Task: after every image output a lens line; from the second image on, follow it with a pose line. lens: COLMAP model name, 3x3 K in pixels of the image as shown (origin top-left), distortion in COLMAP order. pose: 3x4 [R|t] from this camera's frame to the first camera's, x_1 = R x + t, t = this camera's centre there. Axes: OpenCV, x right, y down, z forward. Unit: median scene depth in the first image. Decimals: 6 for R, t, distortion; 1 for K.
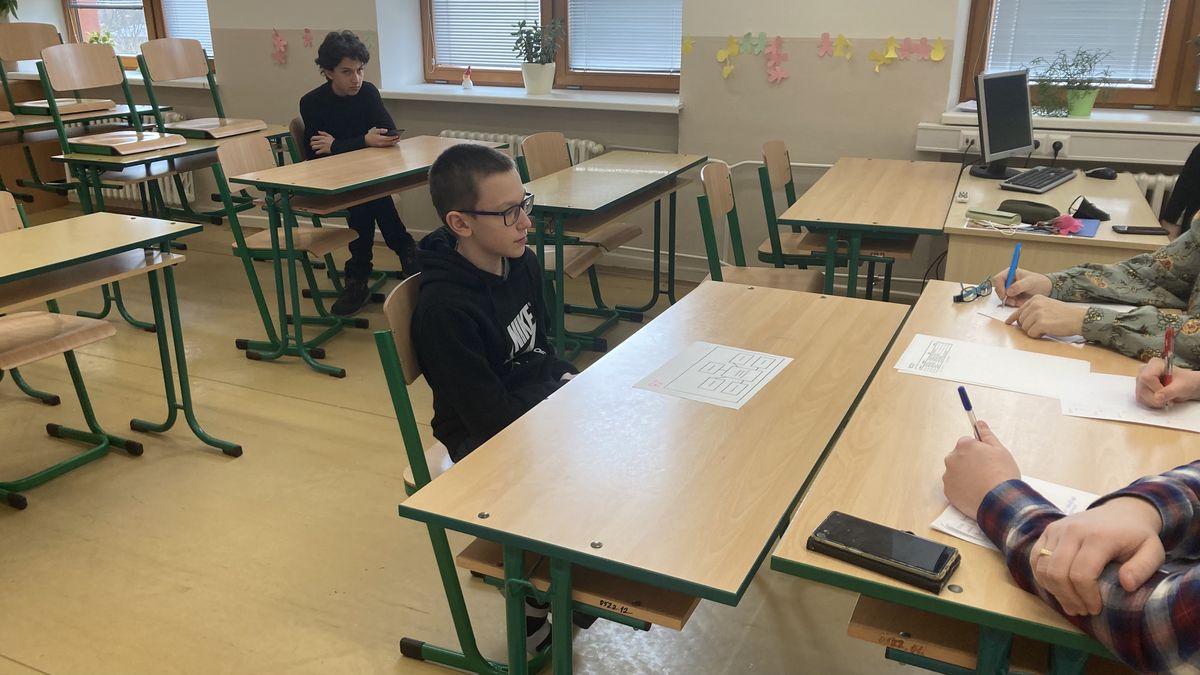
lens RADIAL K [[960.7, 0, 600.0], [0, 960.7, 337.5], [0, 0, 1]] dist [-0.042368, -0.007636]
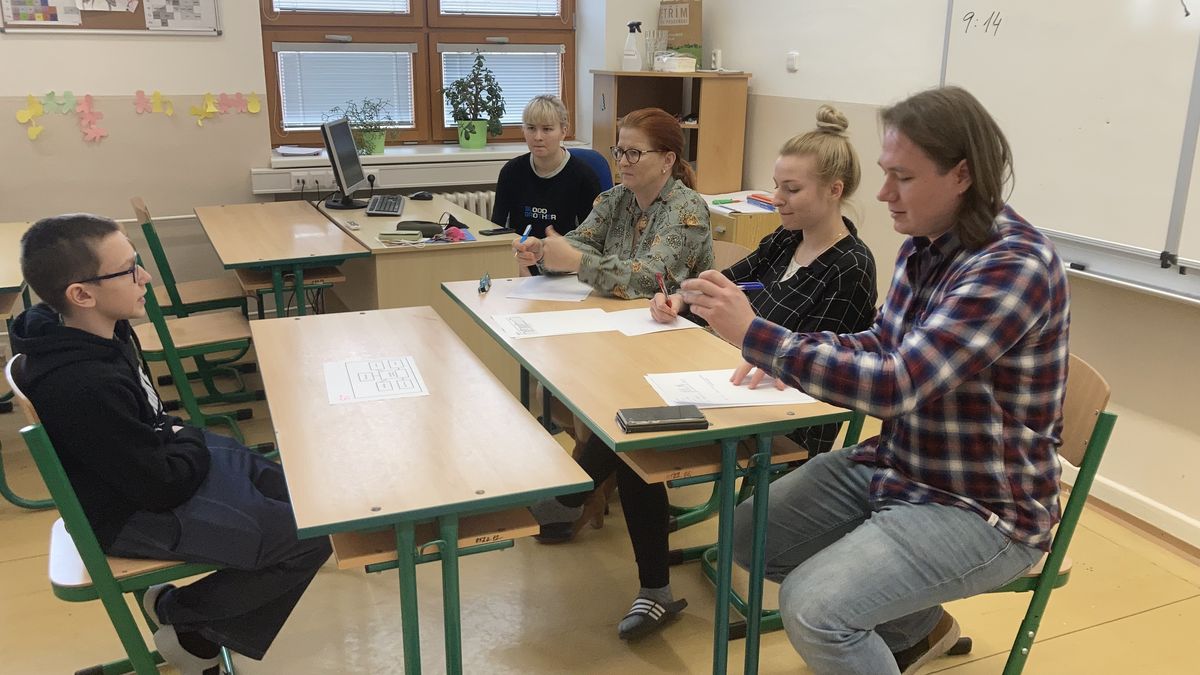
lens RADIAL K [[960.7, 0, 600.0], [0, 960.7, 337.5], [0, 0, 1]] dist [-0.042368, -0.007636]
pose [[0.643003, -0.195298, 0.740545, -0.269737], [0.230313, 0.971491, 0.056227, -0.006510], [-0.730413, 0.134403, 0.669651, -0.002747]]
